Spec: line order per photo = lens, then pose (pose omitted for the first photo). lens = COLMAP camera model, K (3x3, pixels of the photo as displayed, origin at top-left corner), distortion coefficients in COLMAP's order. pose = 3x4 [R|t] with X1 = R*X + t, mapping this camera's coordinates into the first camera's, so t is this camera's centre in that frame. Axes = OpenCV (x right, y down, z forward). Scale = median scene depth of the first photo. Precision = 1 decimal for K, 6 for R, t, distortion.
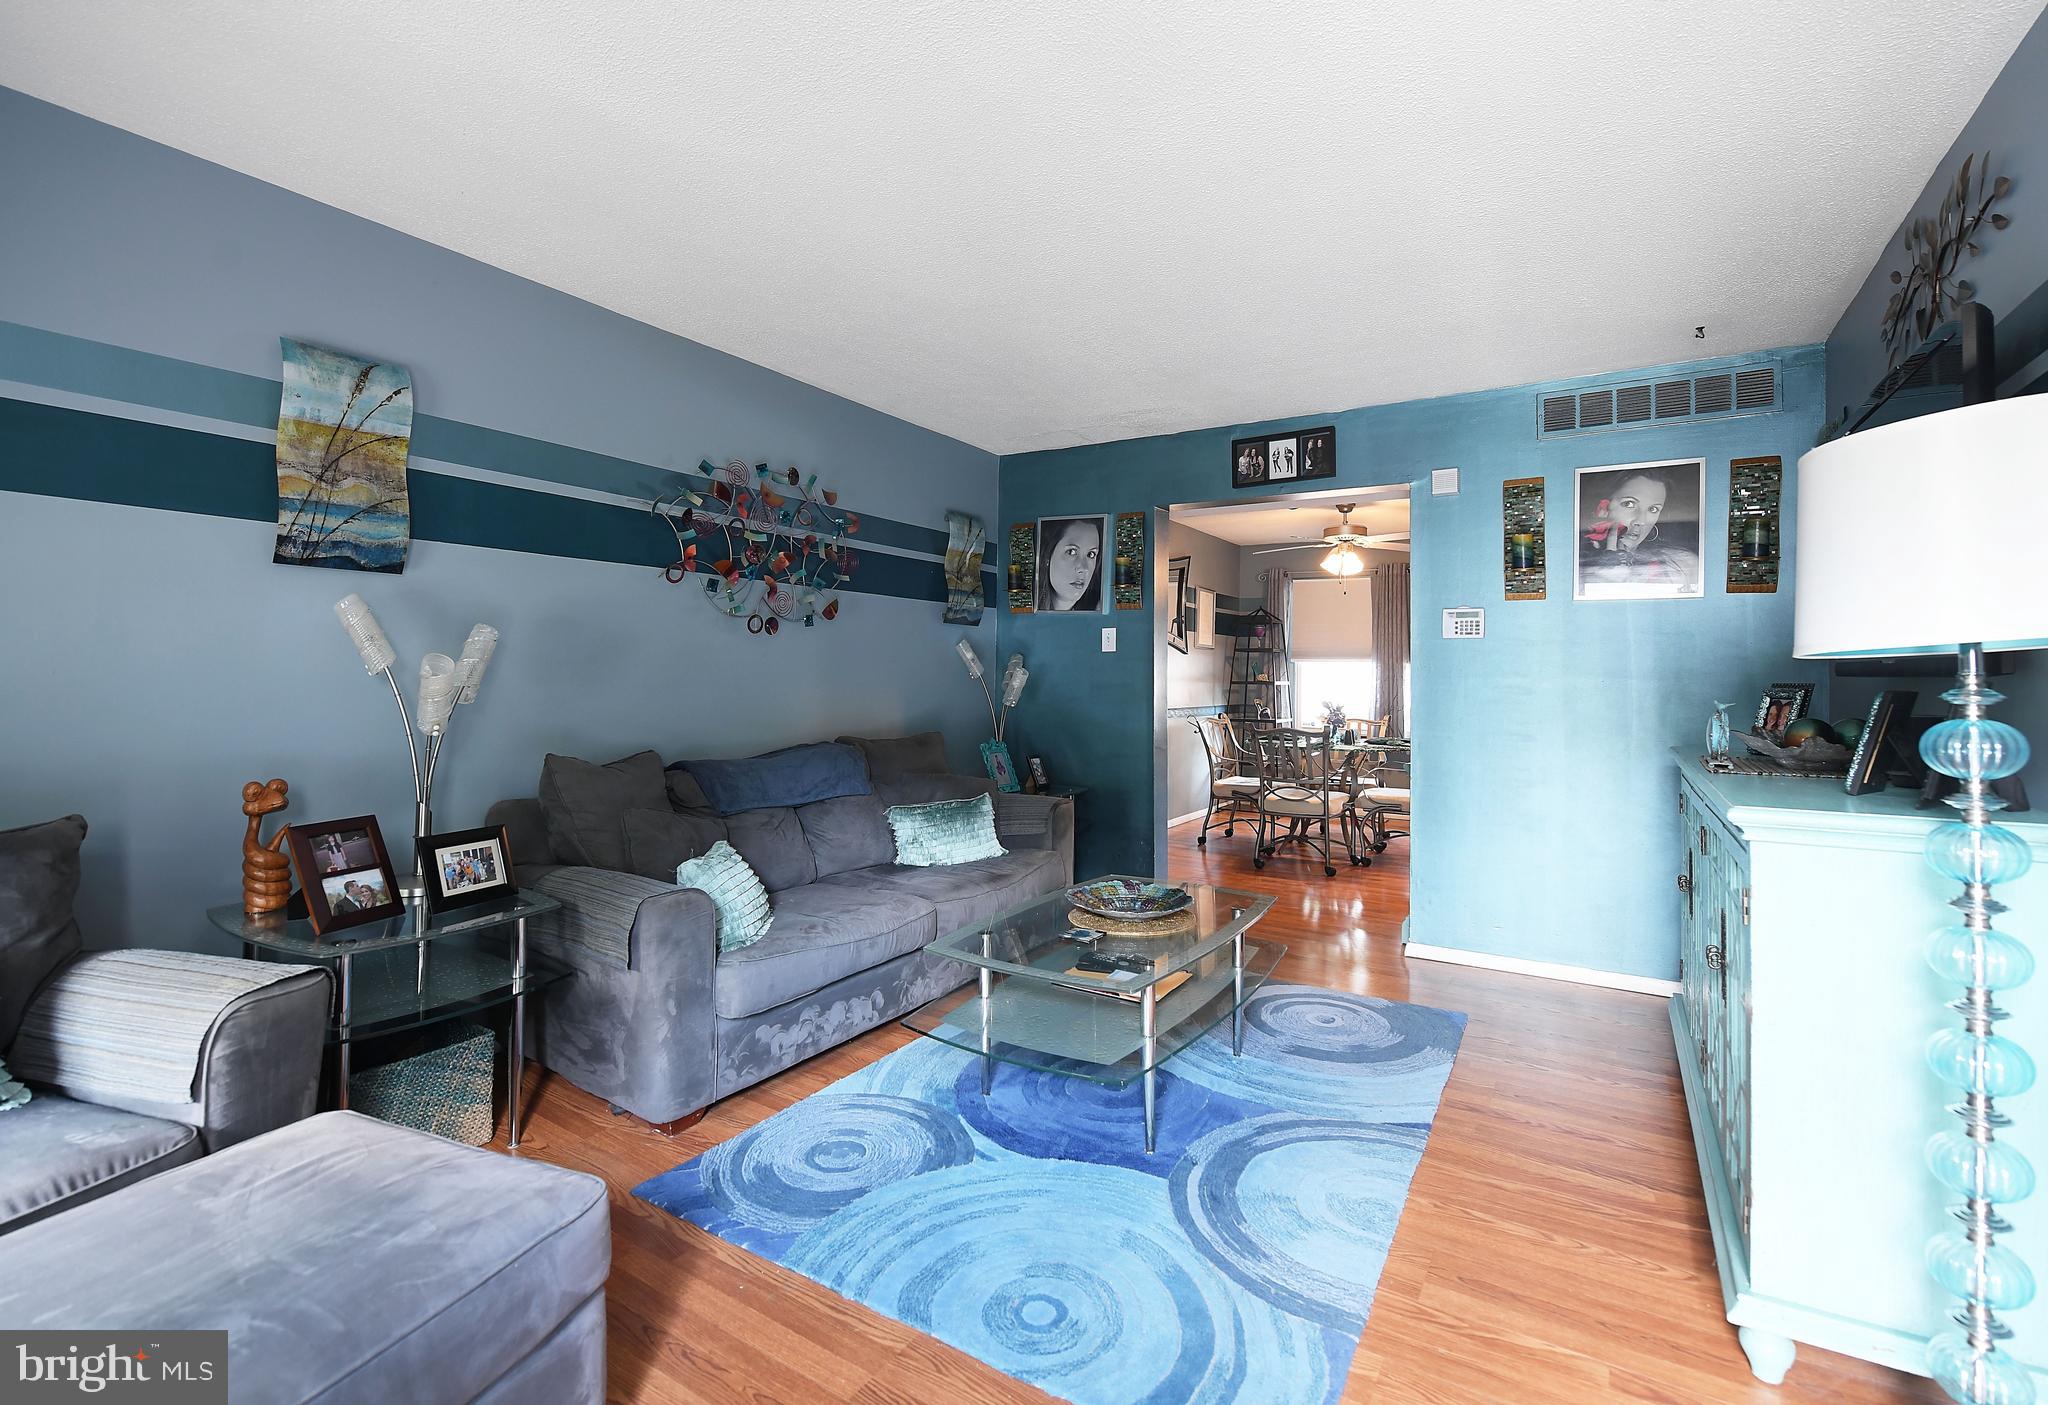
lens RADIAL K [[882.3, 0, 1035.2], [0, 882.3, 657.2], [0, 0, 1]] dist [-0.012714, -0.001256]
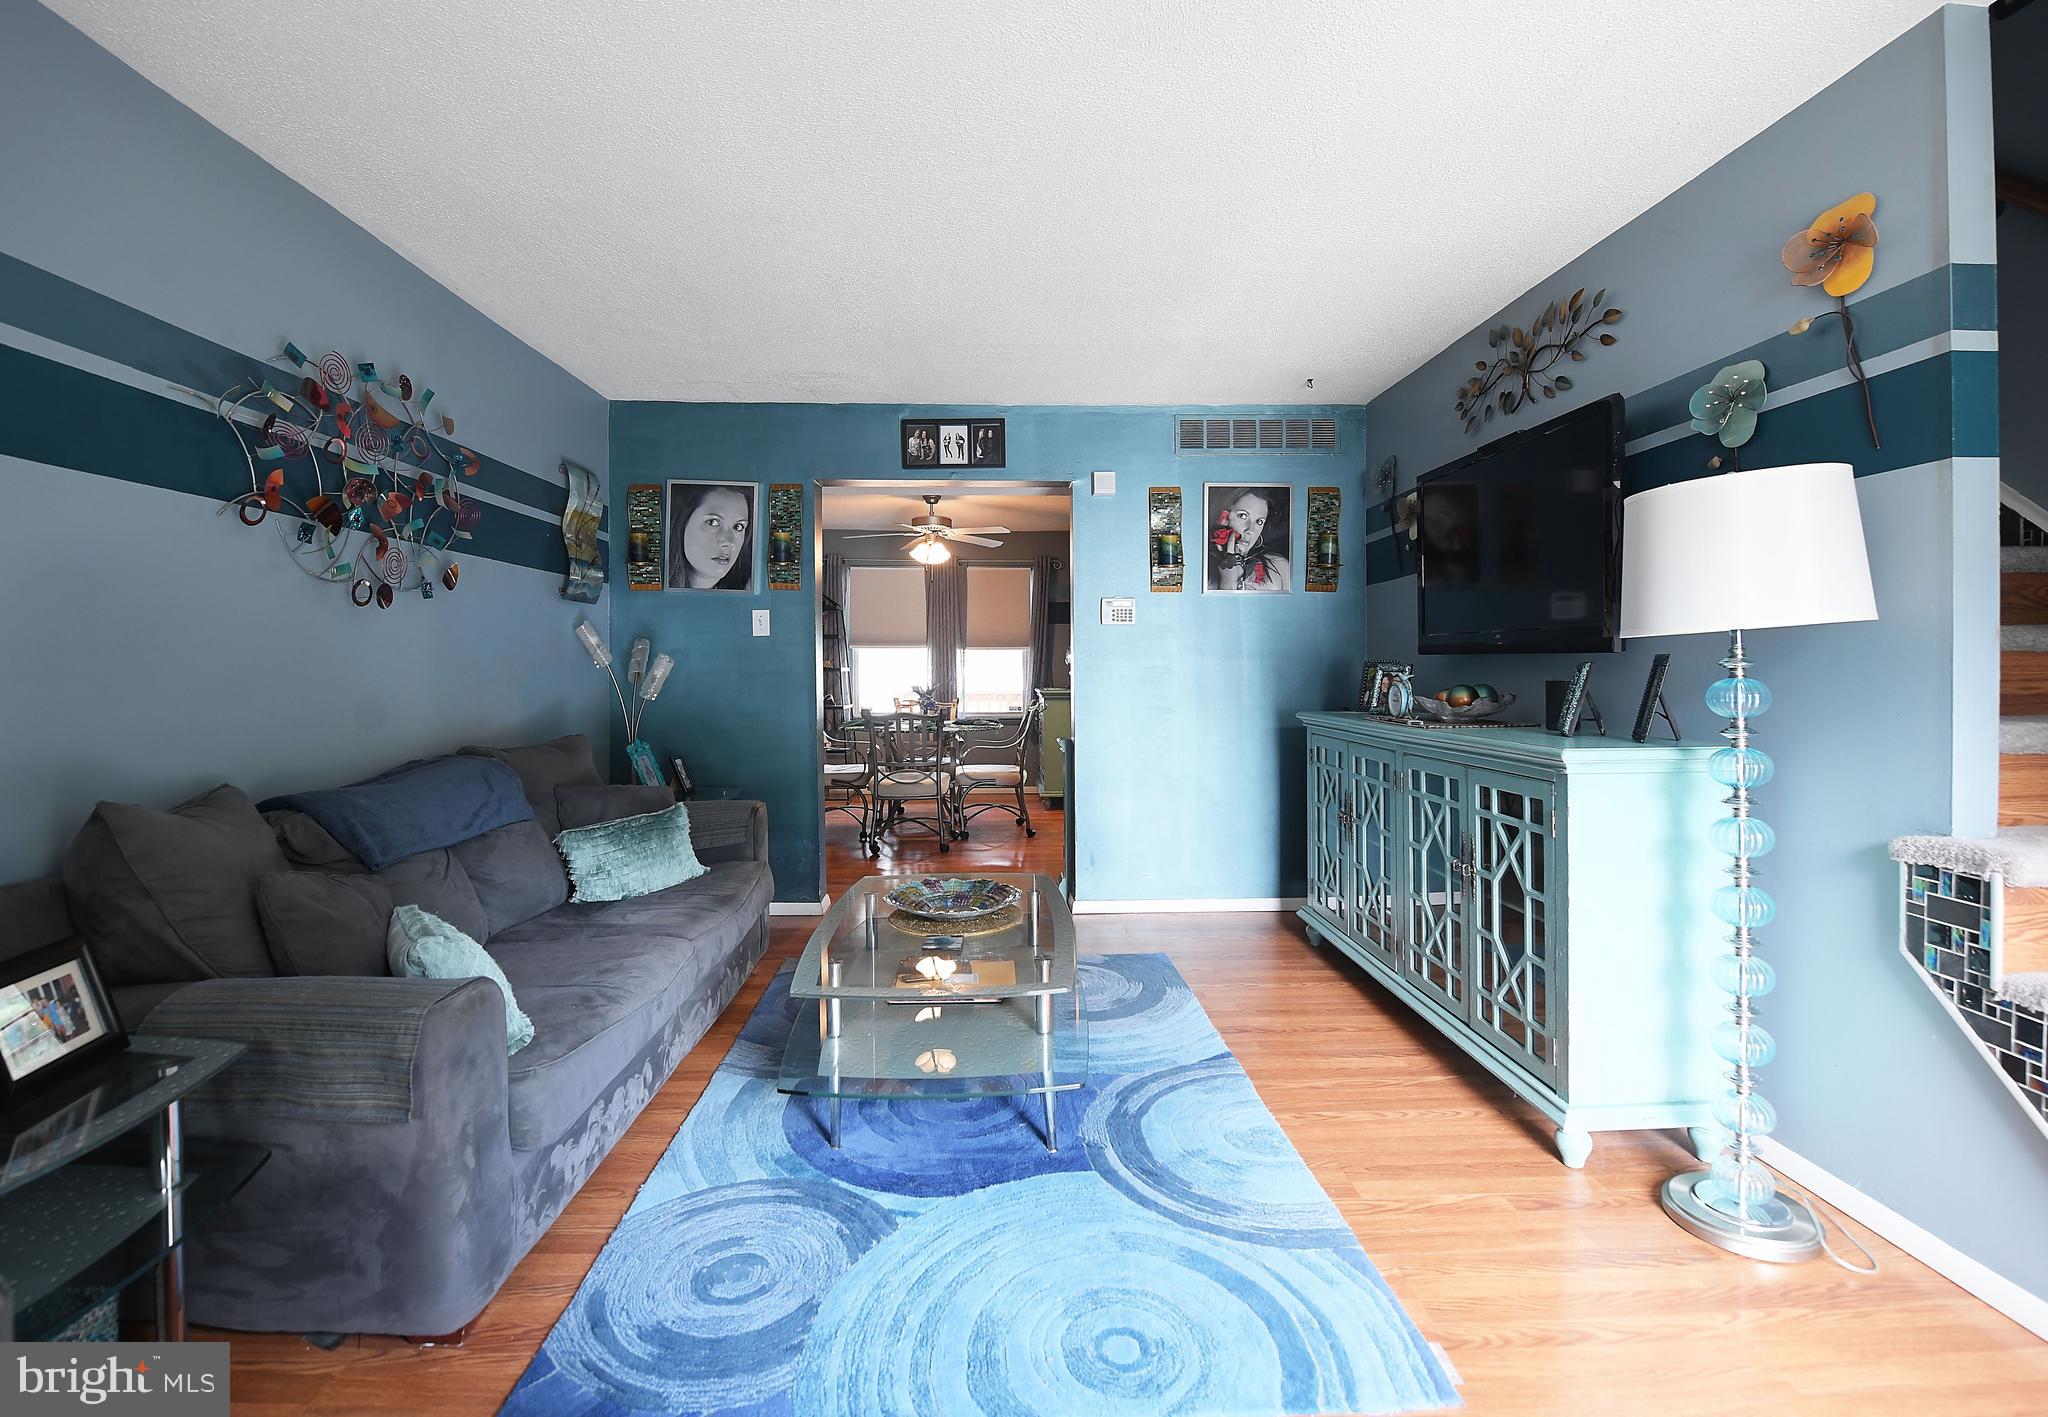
lens RADIAL K [[881.8, 0, 985.2], [0, 881.8, 672.0], [0, 0, 1]] dist [-0.015921, -0.002281]
pose [[0.842709, -0.017373, 0.538090, -0.316307], [0.001499, 0.999551, 0.029923, 0.005813], [-0.538368, -0.024410, 0.842356, 0.171720]]
